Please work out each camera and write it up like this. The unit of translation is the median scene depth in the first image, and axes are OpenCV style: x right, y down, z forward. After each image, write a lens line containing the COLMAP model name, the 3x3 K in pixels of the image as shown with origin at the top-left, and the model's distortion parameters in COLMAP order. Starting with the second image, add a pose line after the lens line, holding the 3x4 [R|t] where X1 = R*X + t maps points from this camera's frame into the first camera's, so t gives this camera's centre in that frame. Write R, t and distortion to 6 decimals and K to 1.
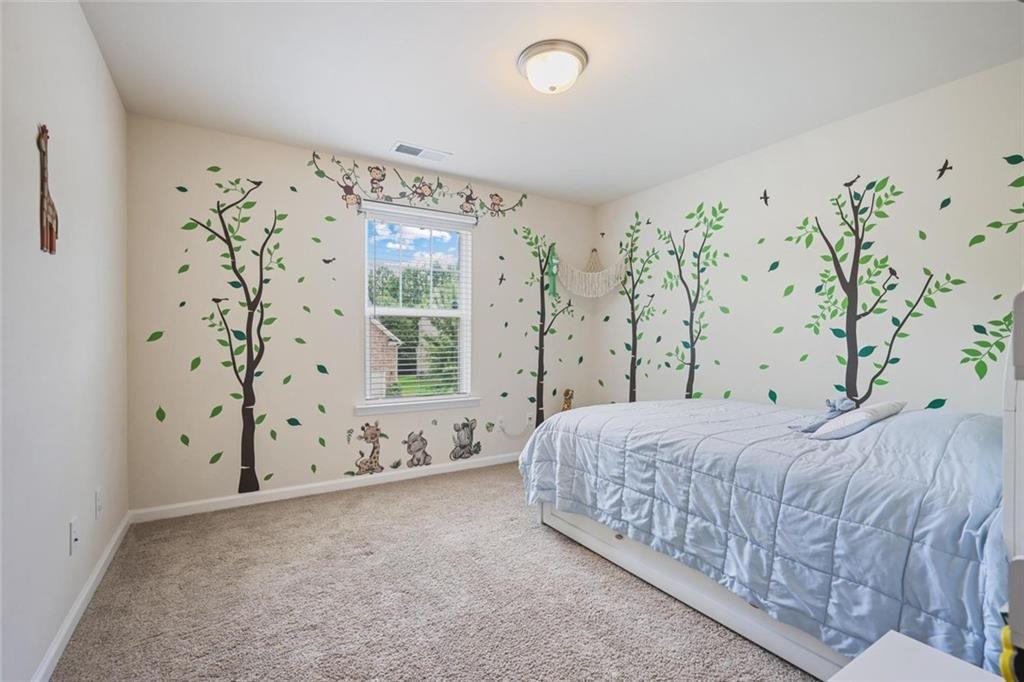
lens RADIAL K [[462.7, 0, 513.5], [0, 462.7, 342.5], [0, 0, 1]] dist [0.001771, -0.000238]
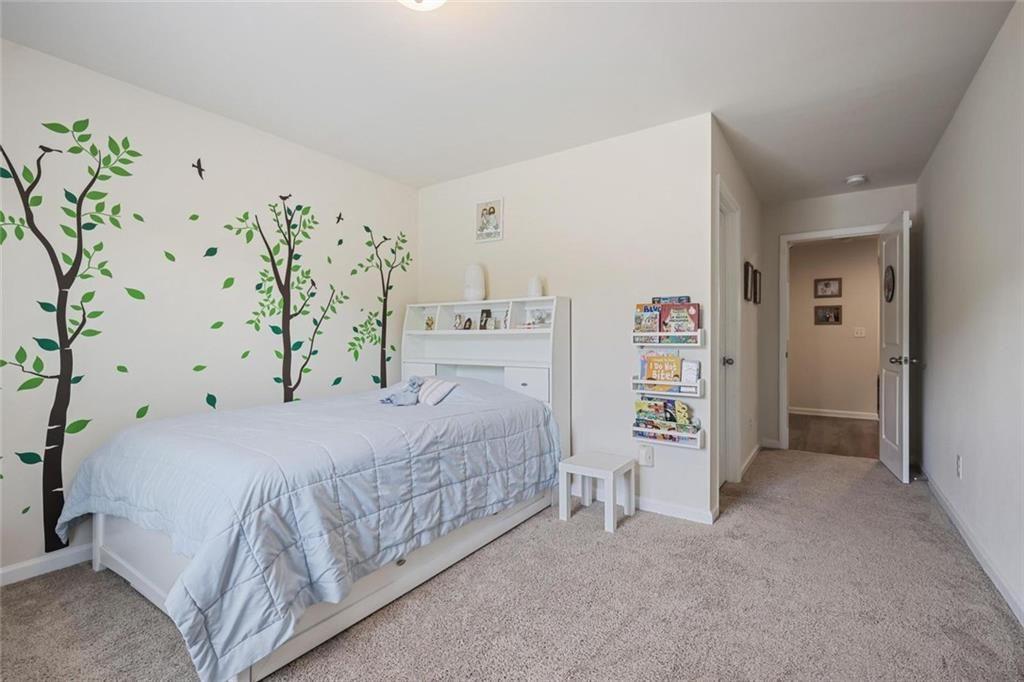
lens RADIAL K [[462.7, 0, 515.3], [0, 462.7, 337.3], [0, 0, 1]] dist [0.001771, -0.000238]
pose [[-0.399573, -0.003605, 0.916694, -0.543493], [0.002591, 0.999984, 0.005062, -0.007354], [-0.916698, 0.004398, -0.399557, 0.949736]]
